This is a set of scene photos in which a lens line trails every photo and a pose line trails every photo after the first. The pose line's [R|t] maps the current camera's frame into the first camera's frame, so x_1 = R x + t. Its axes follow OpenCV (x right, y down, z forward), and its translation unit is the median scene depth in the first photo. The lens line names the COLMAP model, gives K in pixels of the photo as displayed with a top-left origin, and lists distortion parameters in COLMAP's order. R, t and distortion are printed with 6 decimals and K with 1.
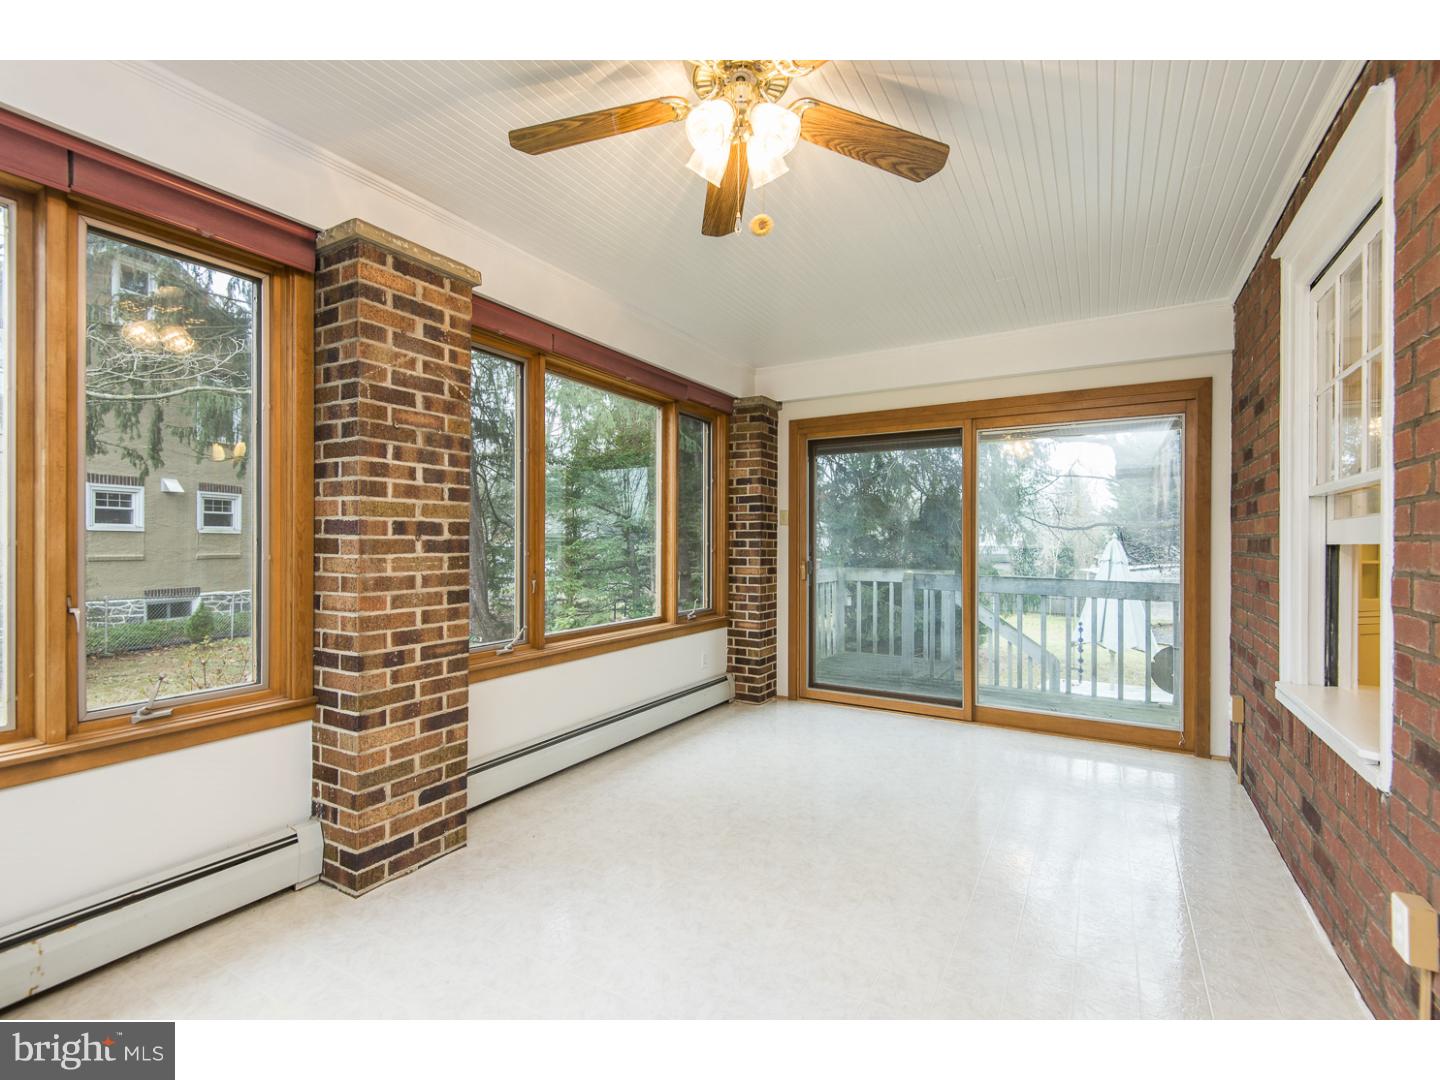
lens RADIAL K [[657.4, 0, 714.8], [0, 657.4, 537.5], [0, 0, 1]] dist [0.021766, -0.012068]
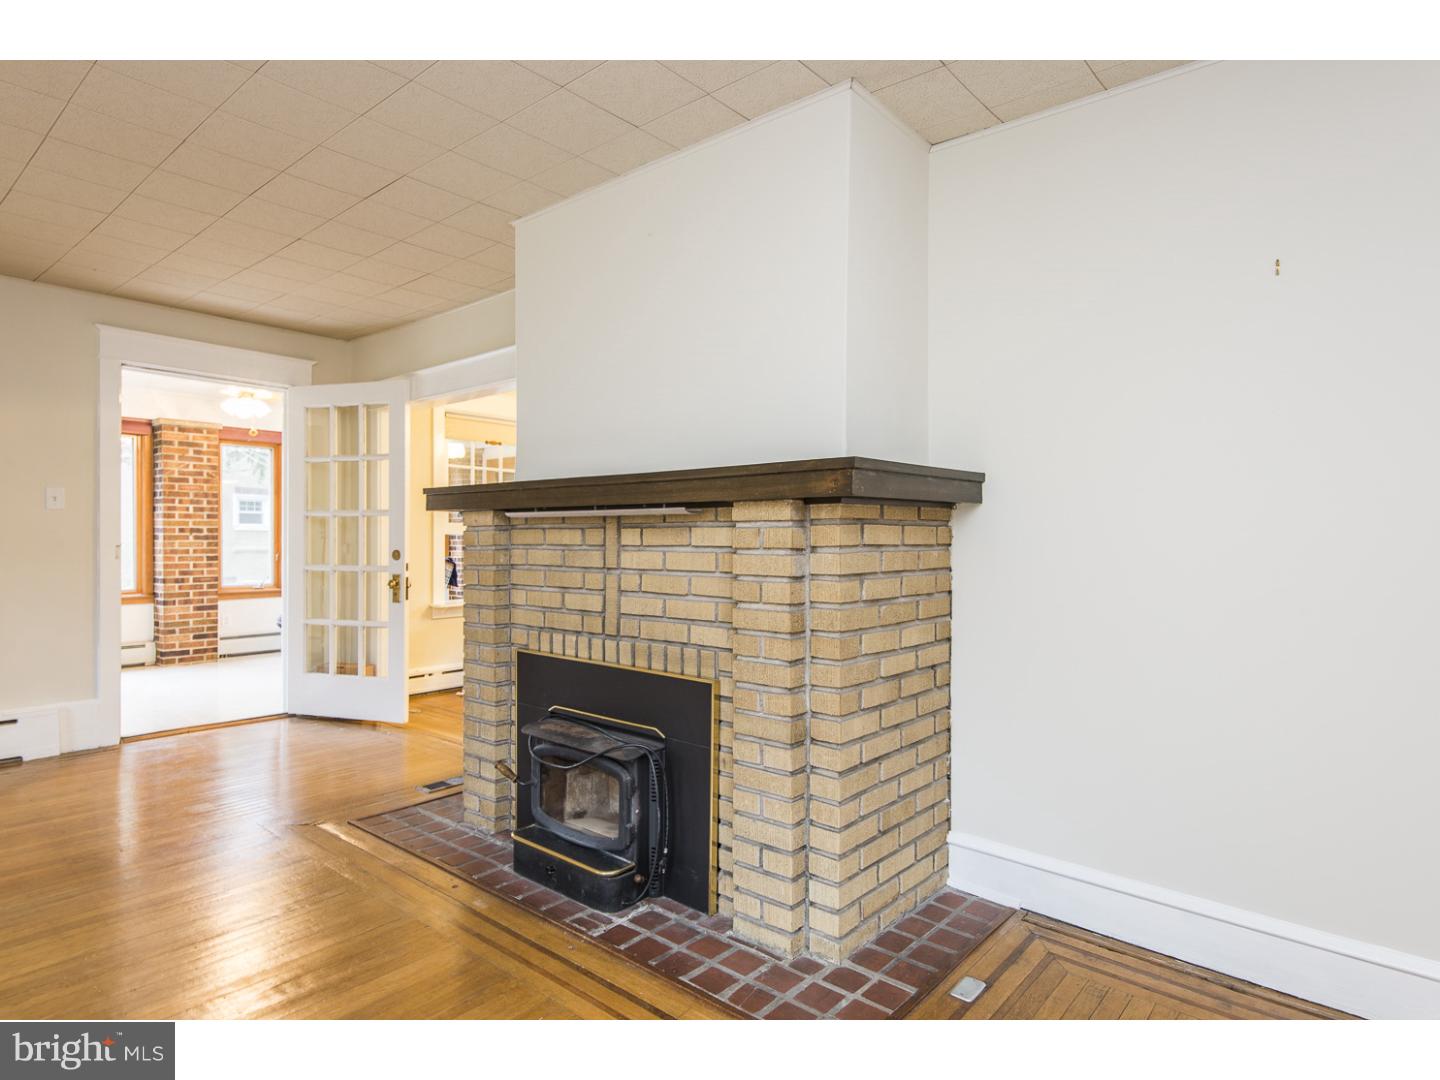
lens RADIAL K [[814.1, 0, 719.6], [0, 814.1, 532.2], [0, 0, 1]] dist [0.017652, -0.002065]
pose [[0.984094, -0.004578, -0.177591, 2.034304], [0.004837, 0.999988, 0.001031, -0.000352], [0.177584, -0.001873, 0.984104, -1.679280]]
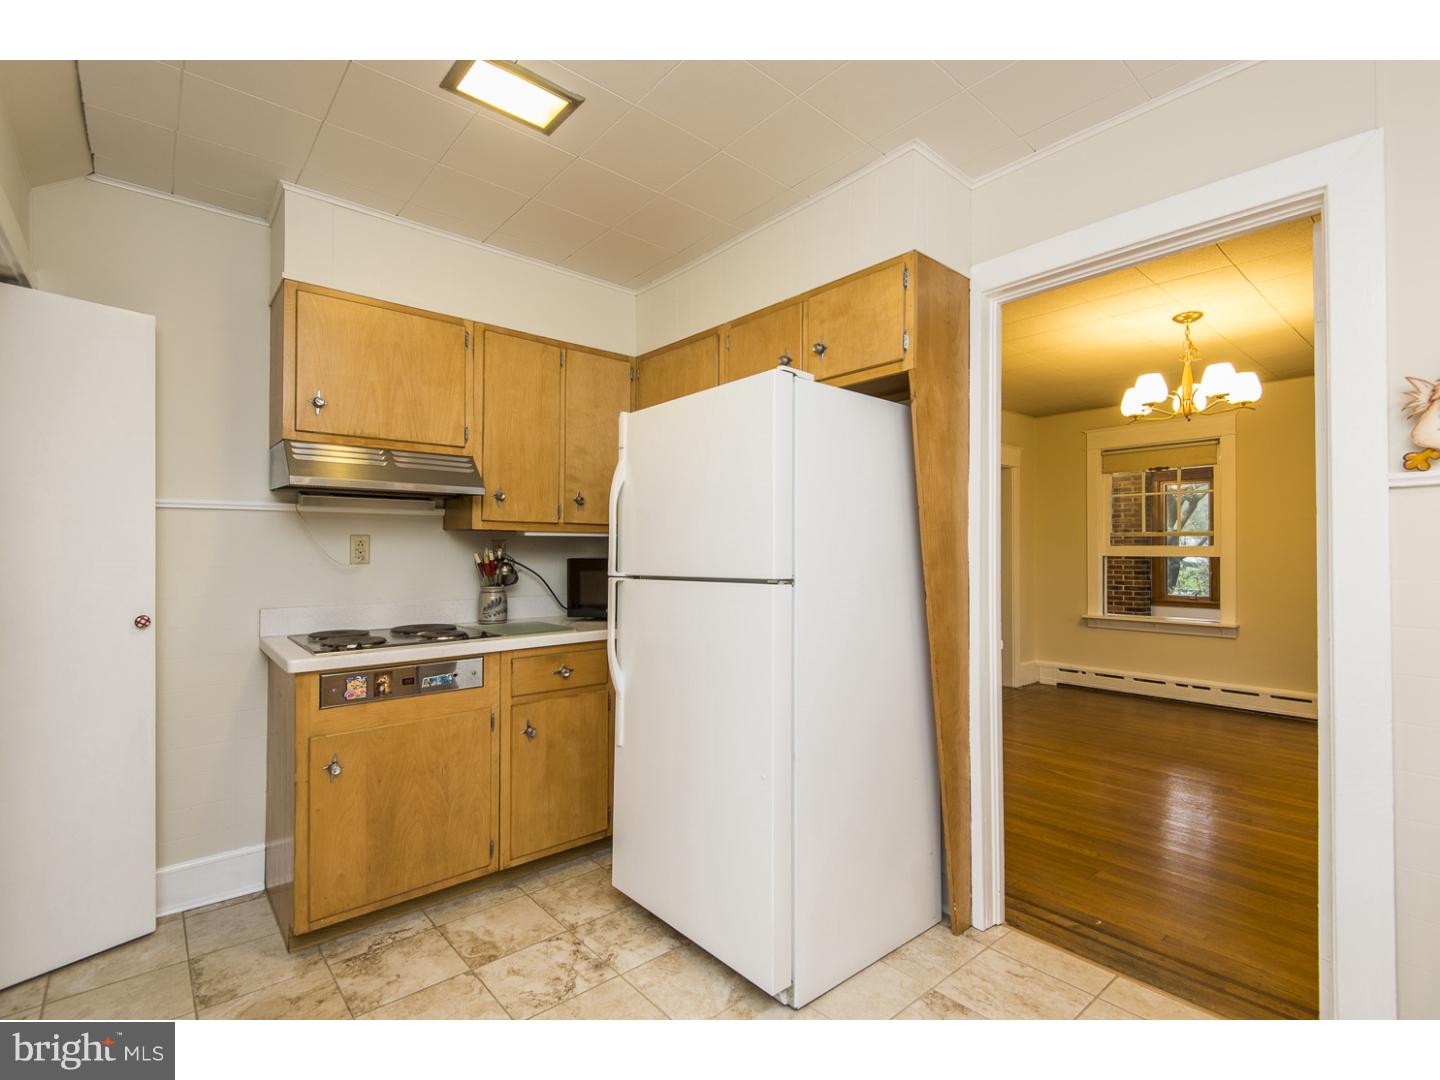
lens RADIAL K [[657.4, 0, 719.1], [0, 657.4, 543.2], [0, 0, 1]] dist [0.021766, -0.012068]
pose [[-0.311472, -0.013435, -0.950160, 3.408548], [0.001953, 0.999889, -0.014778, -0.012032], [0.950253, -0.006459, -0.311411, 0.057060]]
